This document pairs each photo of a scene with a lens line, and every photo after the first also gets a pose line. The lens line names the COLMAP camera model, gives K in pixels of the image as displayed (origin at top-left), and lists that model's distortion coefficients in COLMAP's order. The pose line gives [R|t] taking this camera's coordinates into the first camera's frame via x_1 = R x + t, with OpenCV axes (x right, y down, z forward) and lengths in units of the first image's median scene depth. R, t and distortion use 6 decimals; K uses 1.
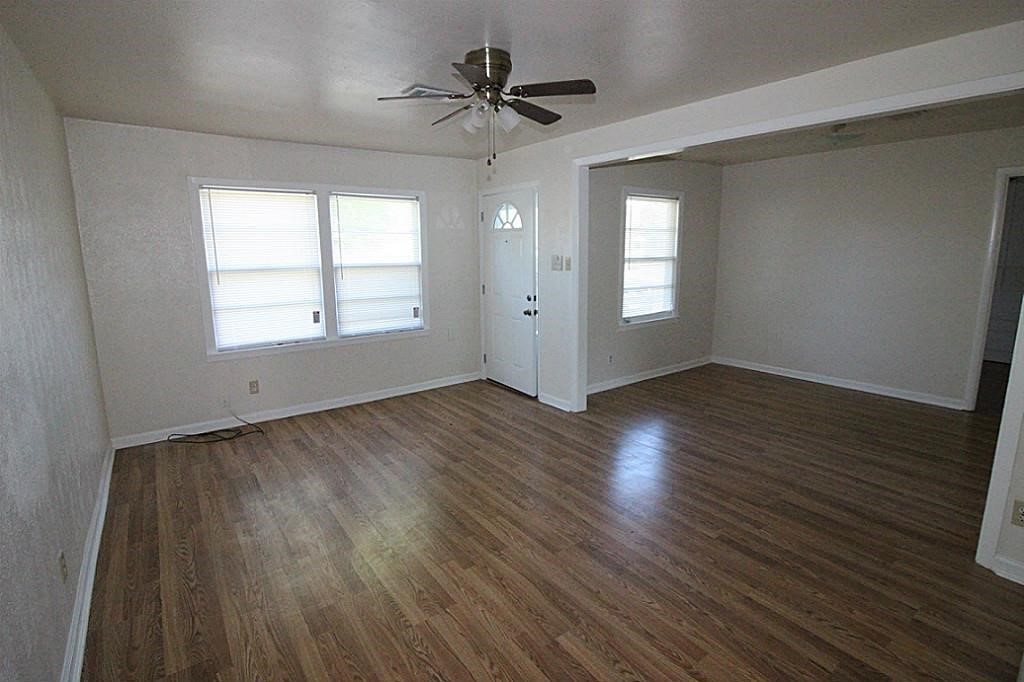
lens RADIAL K [[509.6, 0, 517.6], [0, 509.6, 339.0], [0, 0, 1]] dist [-0.002783, 0.000172]
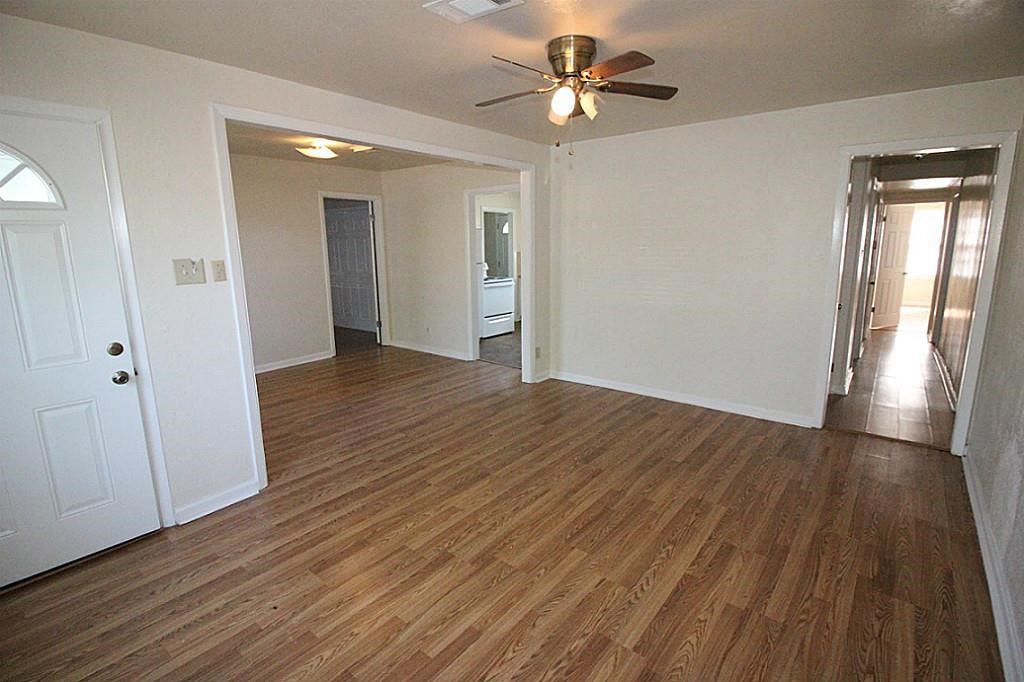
lens RADIAL K [[495.2, 0, 513.2], [0, 495.2, 337.3], [0, 0, 1]] dist [-0.002708, -0.002154]
pose [[-0.267951, -0.178816, 0.946693, -0.705031], [0.189034, 0.953767, 0.233656, -0.172726], [-0.944705, 0.241565, -0.221761, 0.989328]]
